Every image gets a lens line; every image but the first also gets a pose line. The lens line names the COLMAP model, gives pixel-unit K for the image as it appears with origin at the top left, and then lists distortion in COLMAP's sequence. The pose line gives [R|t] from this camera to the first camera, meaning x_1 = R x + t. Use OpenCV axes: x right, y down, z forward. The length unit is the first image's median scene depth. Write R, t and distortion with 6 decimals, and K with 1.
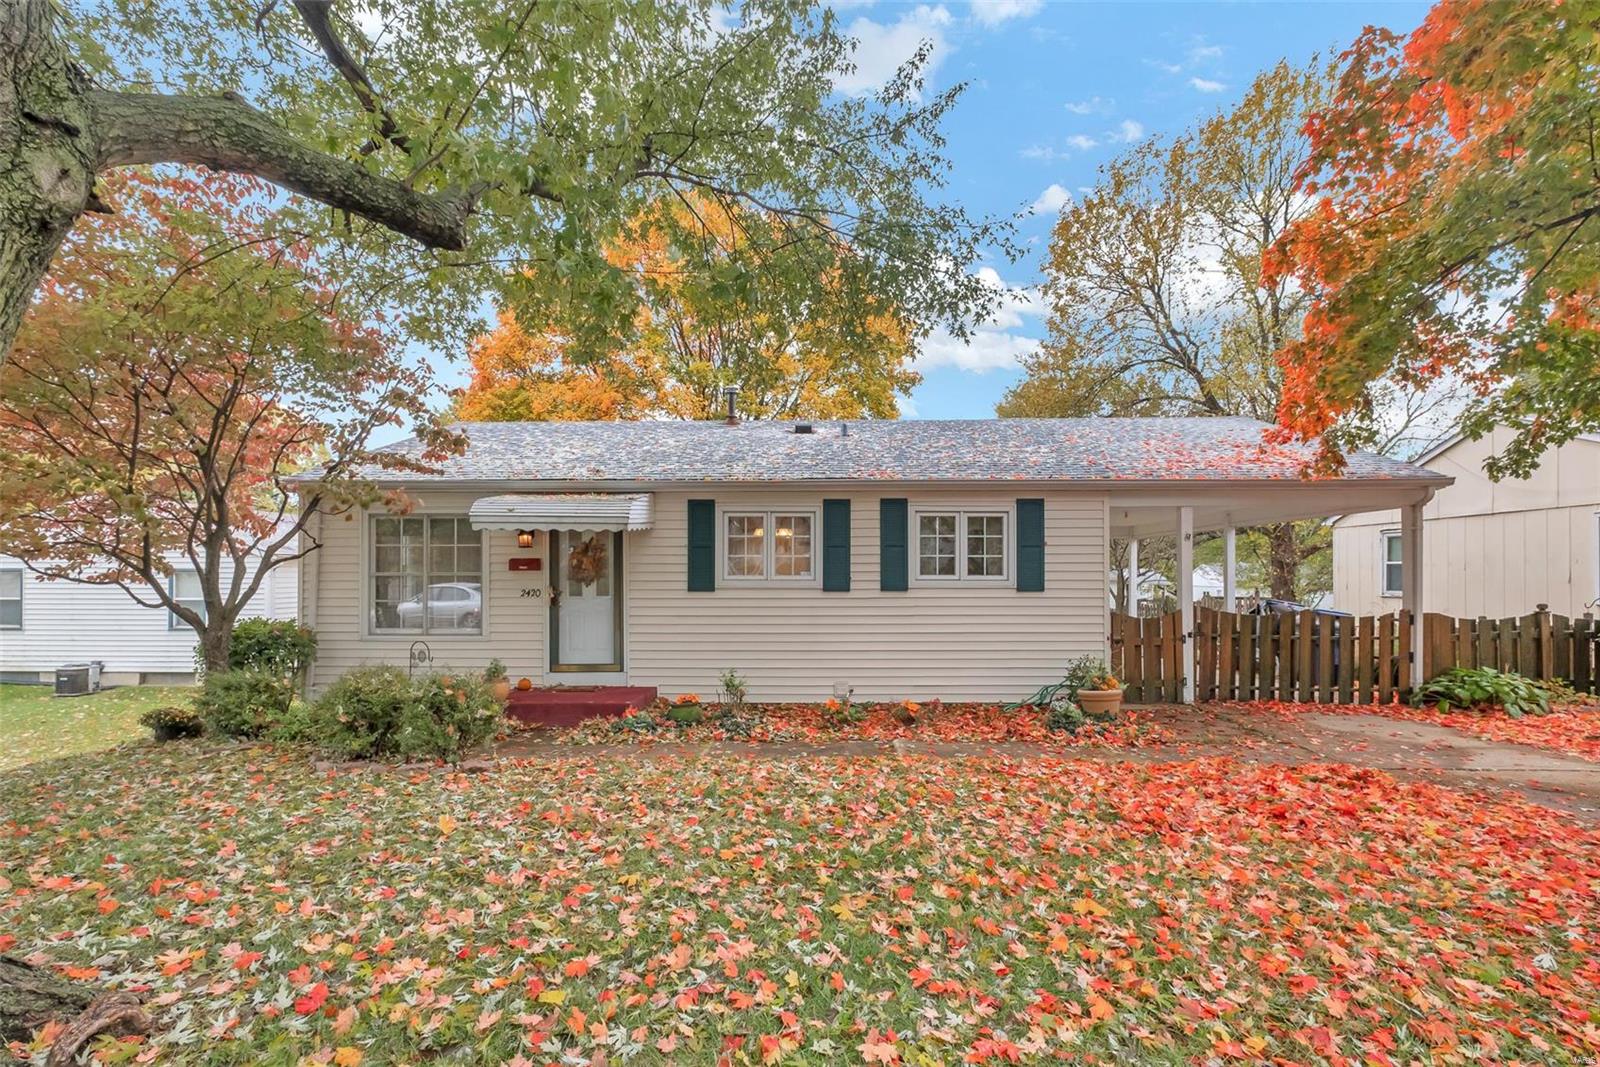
lens RADIAL K [[710.5, 0, 798.9], [0, 710.5, 527.1], [0, 0, 1]] dist [-0.001094, -0.000912]
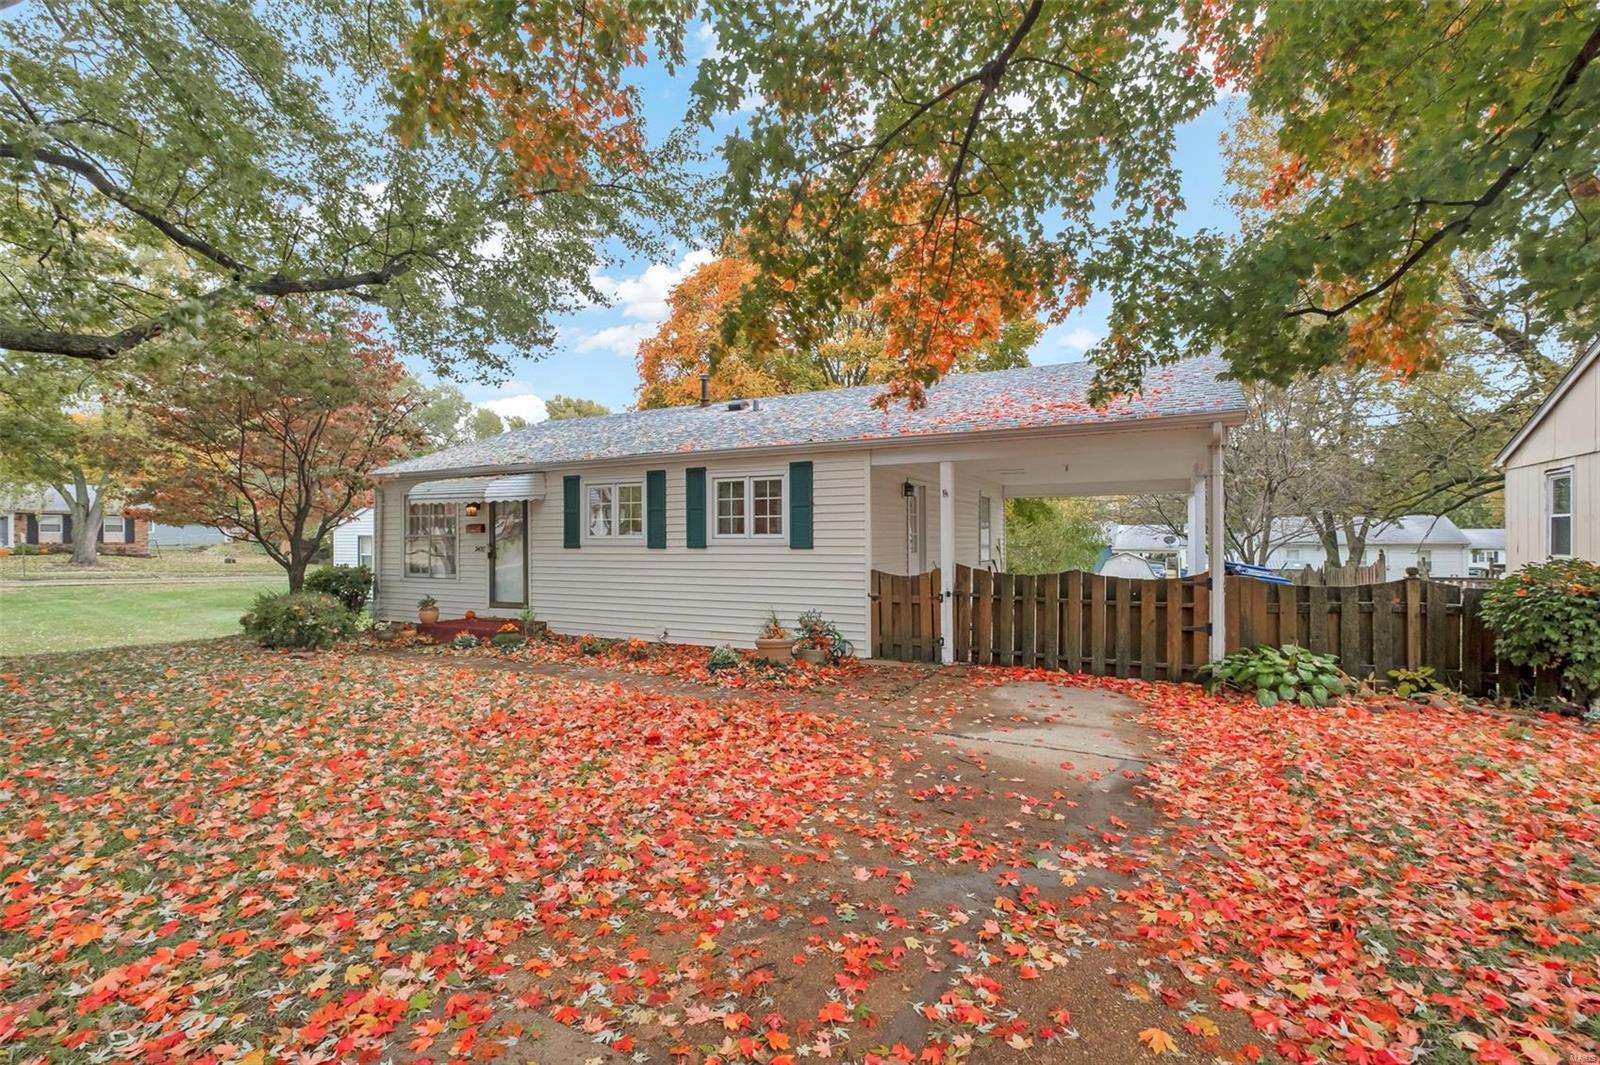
lens RADIAL K [[704.0, 0, 800.0], [0, 704.0, 532.5], [0, 0, 1]] dist [-0.002192, -0.000623]
pose [[0.902189, -0.006967, -0.431285, 0.772223], [0.036100, 0.997581, 0.059401, 0.002628], [0.429828, -0.069160, 0.900258, 0.048236]]
